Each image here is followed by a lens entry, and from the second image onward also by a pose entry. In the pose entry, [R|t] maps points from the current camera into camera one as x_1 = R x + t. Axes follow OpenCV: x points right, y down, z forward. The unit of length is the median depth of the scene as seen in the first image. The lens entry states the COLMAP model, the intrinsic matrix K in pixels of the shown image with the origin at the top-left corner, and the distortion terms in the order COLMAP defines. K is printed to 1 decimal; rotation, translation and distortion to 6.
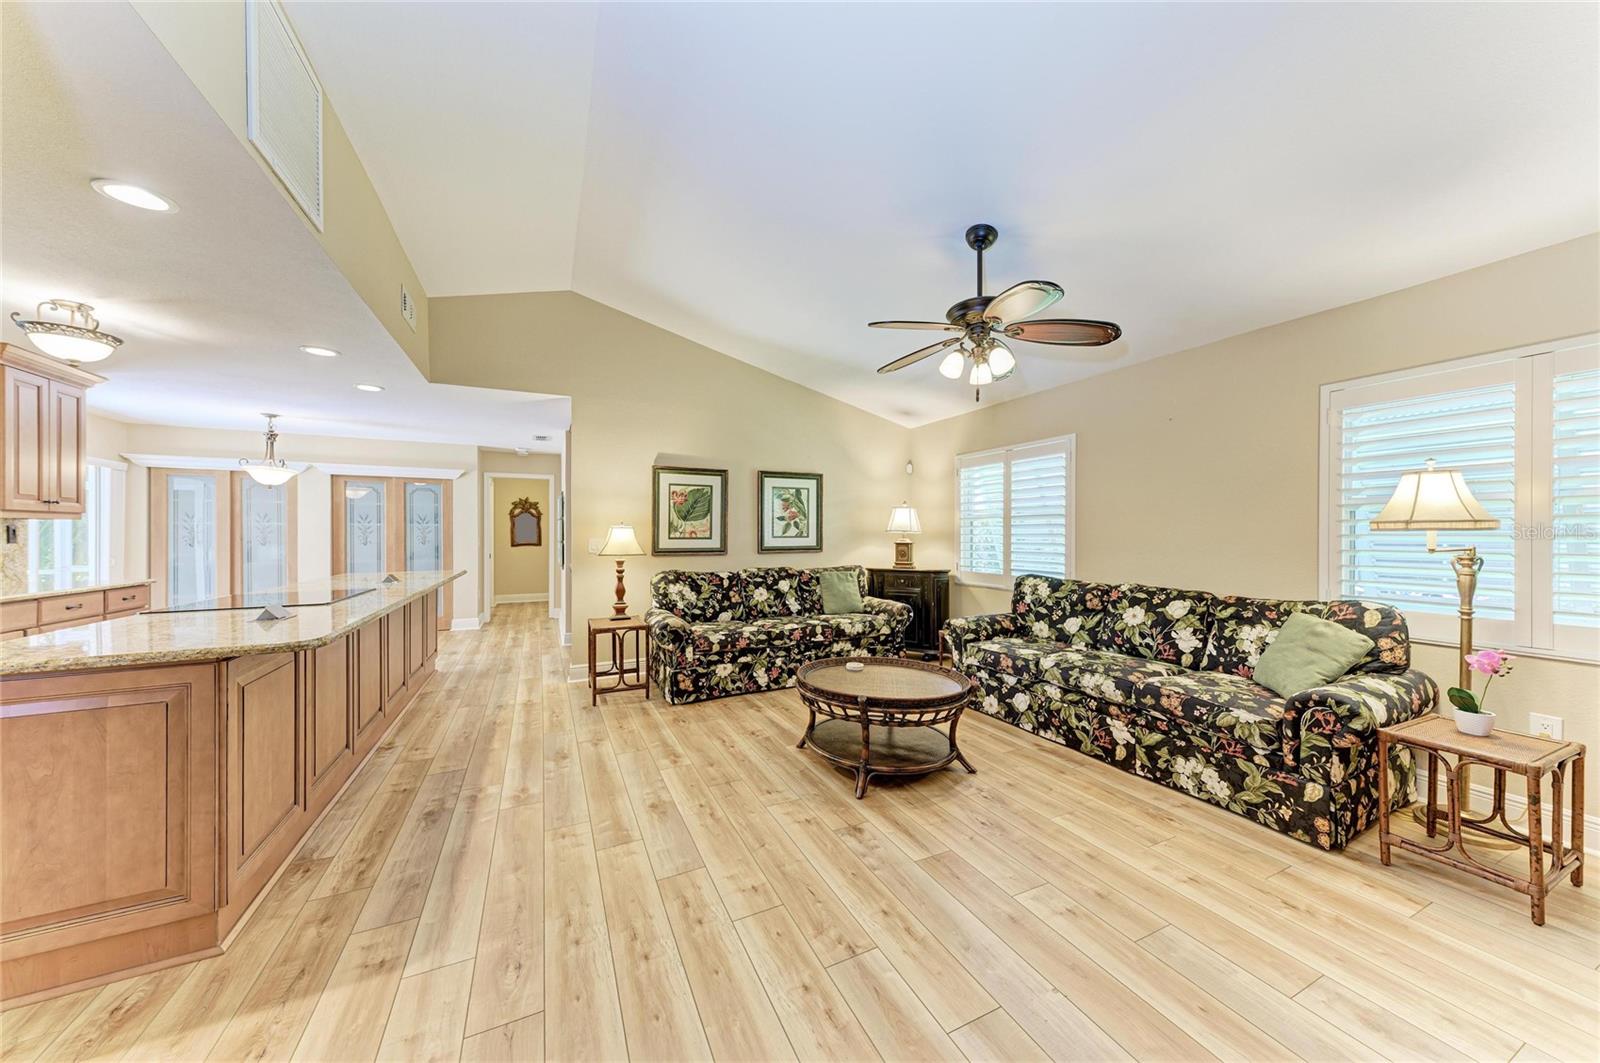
lens RADIAL K [[538.8, 0, 801.2], [0, 538.8, 534.5], [0, 0, 1]] dist [0.022978, -0.005573]
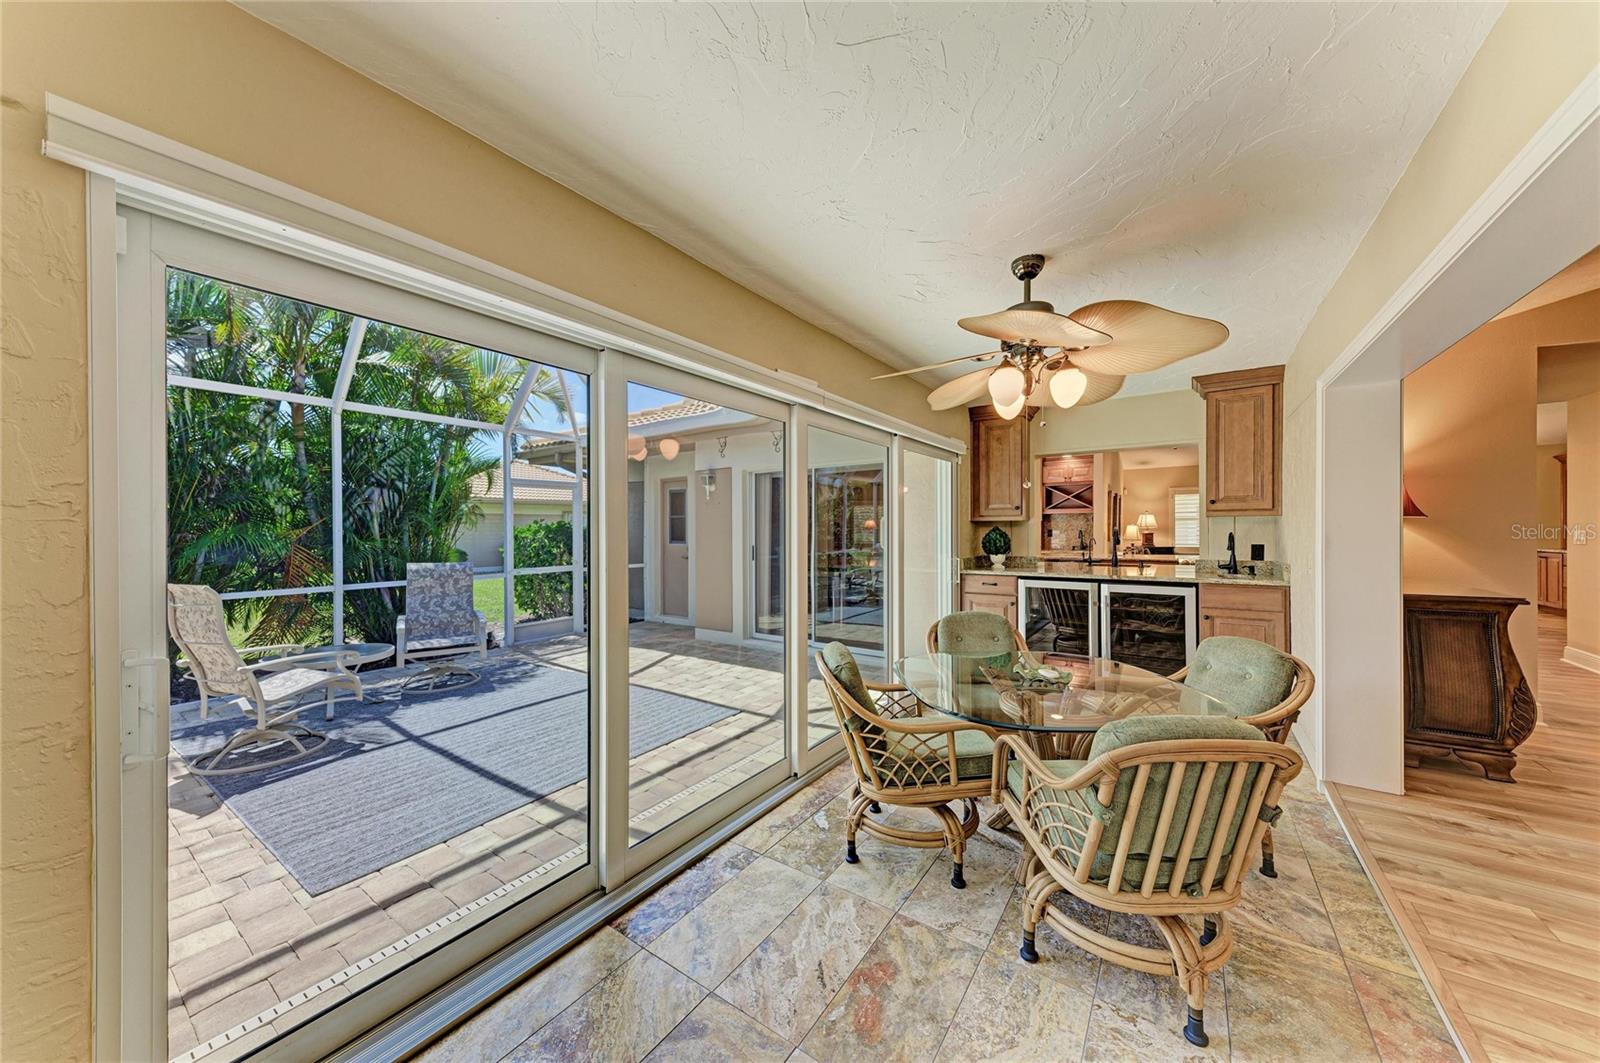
lens RADIAL K [[541.4, 0, 801.0], [0, 541.4, 530.4], [0, 0, 1]] dist [0.017663, -0.000137]
pose [[0.862504, -0.006652, 0.506006, -2.406940], [0.007193, 0.999974, 0.000885, -0.007049], [-0.505999, 0.002877, 0.862529, -0.022177]]
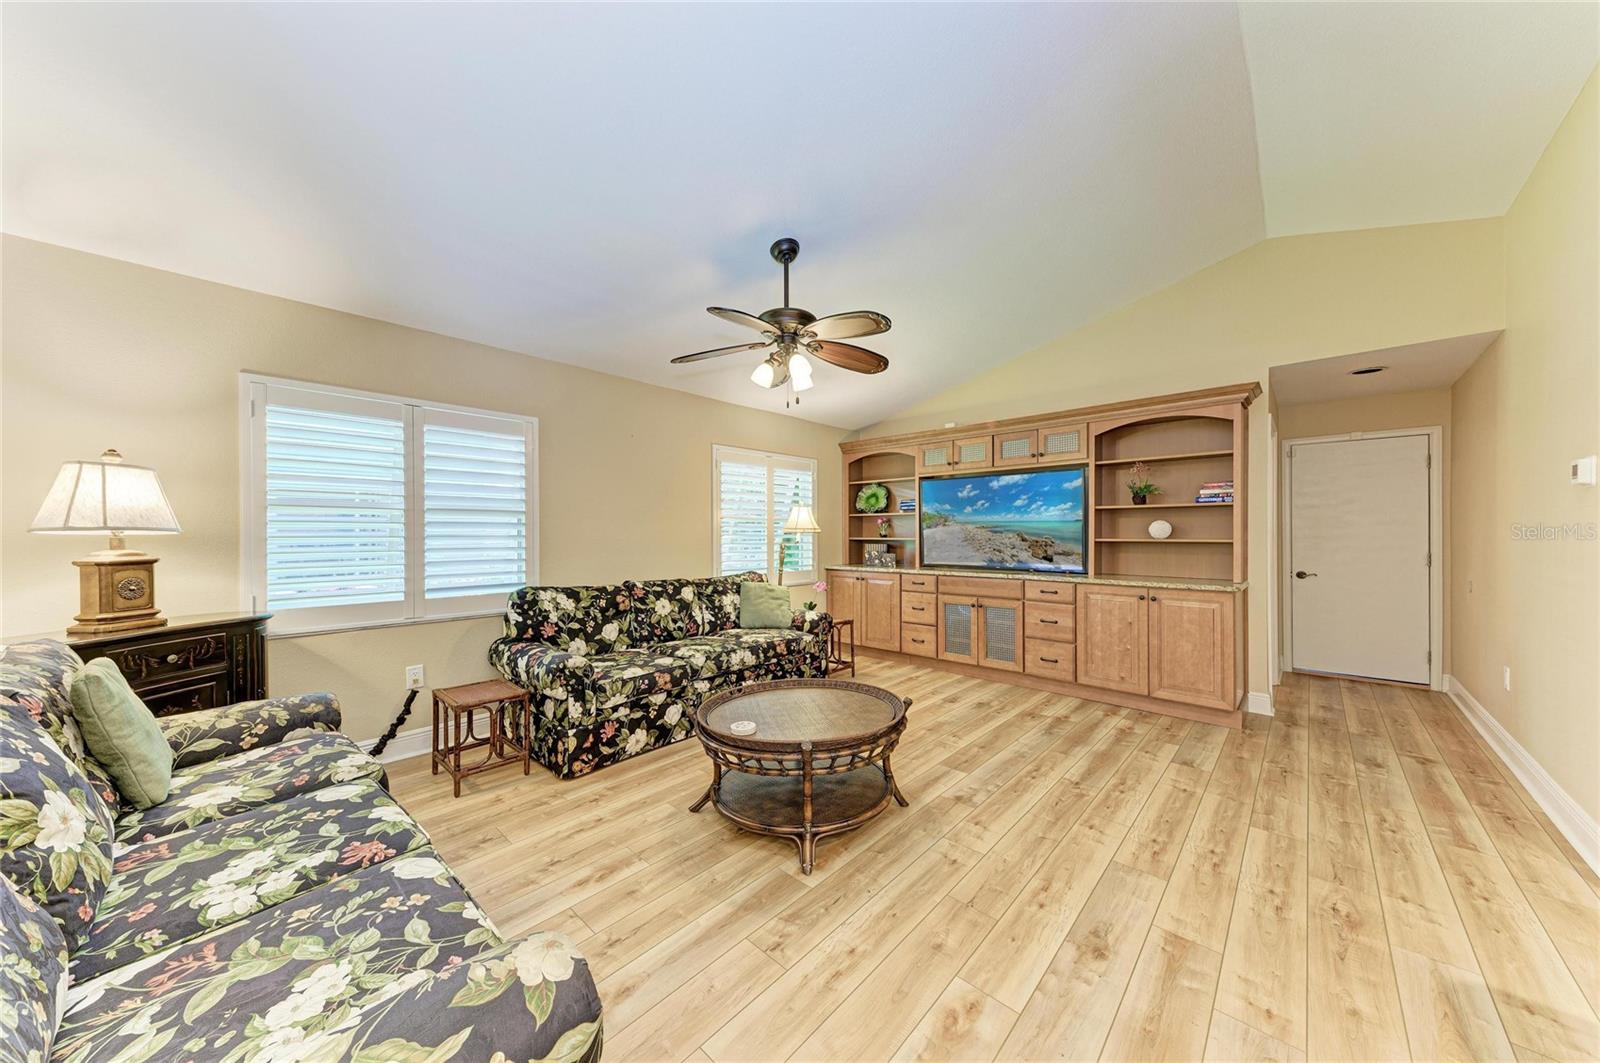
lens RADIAL K [[538.8, 0, 801.2], [0, 538.8, 534.5], [0, 0, 1]] dist [0.022978, -0.005573]
pose [[-0.366988, 0.000173, 0.930226, -0.449297], [0.003741, 0.999992, 0.001290, -0.001931], [-0.930218, 0.003954, -0.366986, 0.938929]]
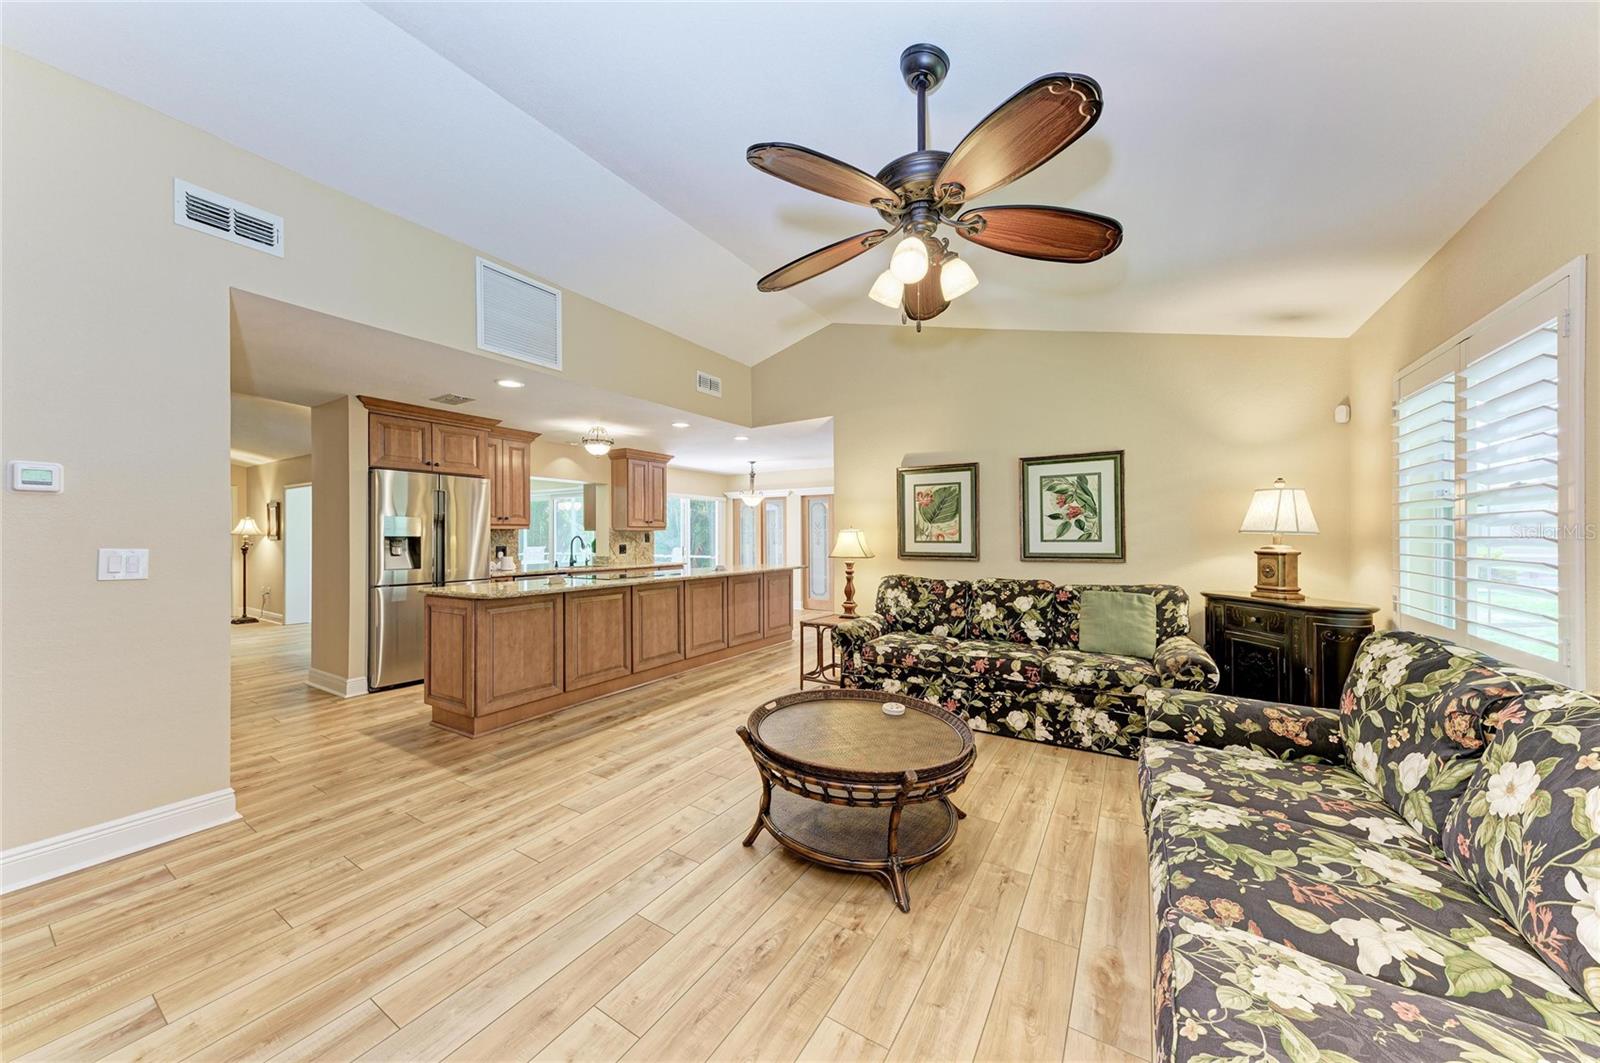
lens RADIAL K [[538.8, 0, 801.2], [0, 538.8, 534.5], [0, 0, 1]] dist [0.022978, -0.005573]
pose [[0.532549, -0.004836, -0.846385, 0.546672], [0.003111, 0.999988, -0.003757, -0.003360], [0.846393, -0.000633, 0.532558, 0.375897]]
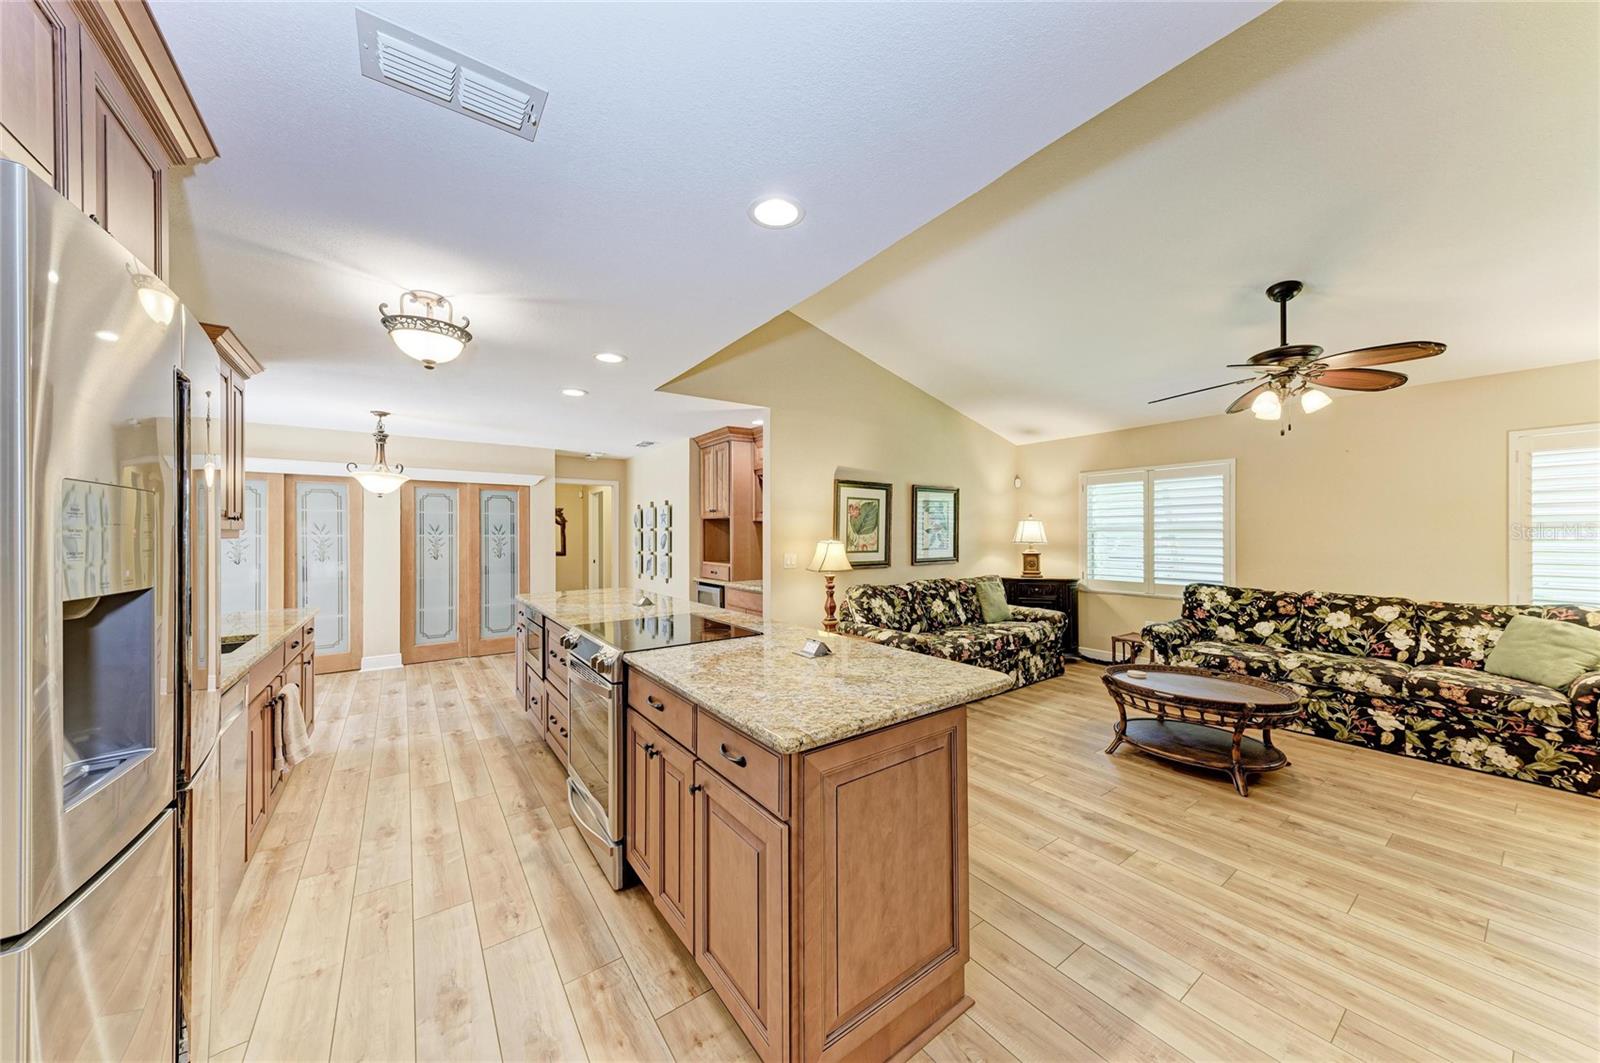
lens RADIAL K [[538.8, 0, 801.2], [0, 538.8, 534.5], [0, 0, 1]] dist [0.022978, -0.005573]
pose [[0.984107, -0.002130, 0.177564, -0.599508], [0.002662, 0.999993, -0.002763, -0.027154], [-0.177556, 0.003191, 0.984105, 0.037510]]
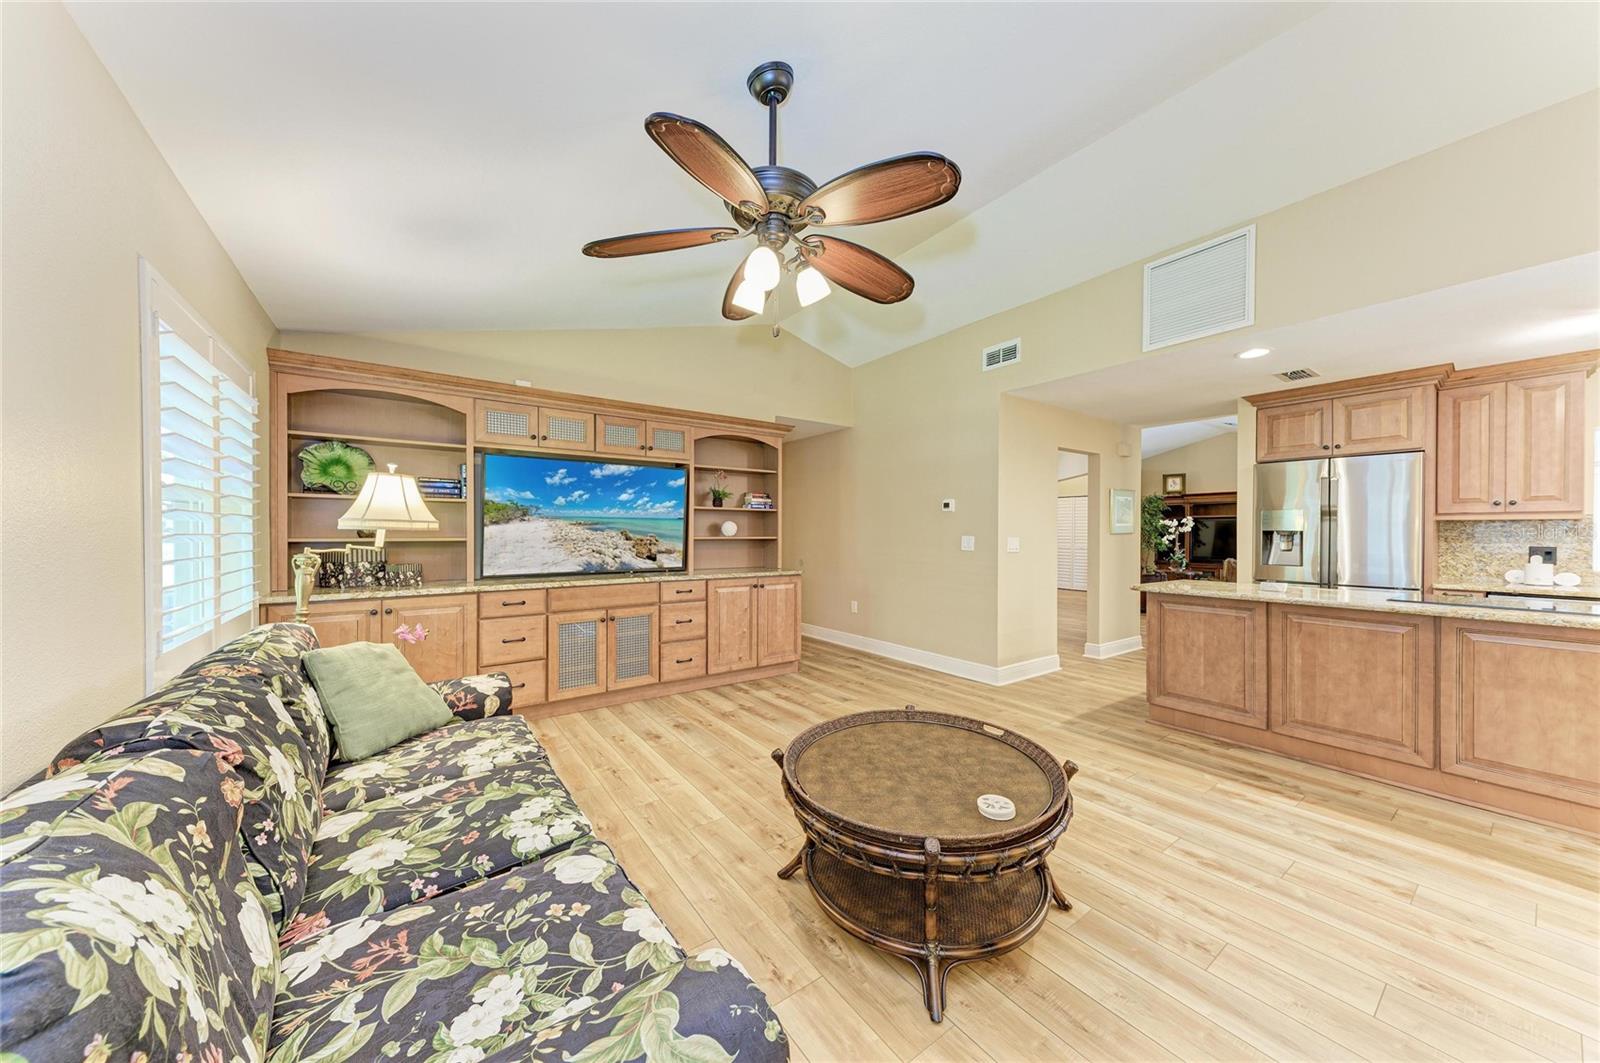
lens RADIAL K [[538.8, 0, 801.2], [0, 538.8, 534.5], [0, 0, 1]] dist [0.022978, -0.005573]
pose [[-0.983269, -0.001464, -0.182155, 0.288155], [-0.002959, 0.999964, 0.007938, -0.004517], [0.182137, 0.008344, -0.983238, 1.149077]]
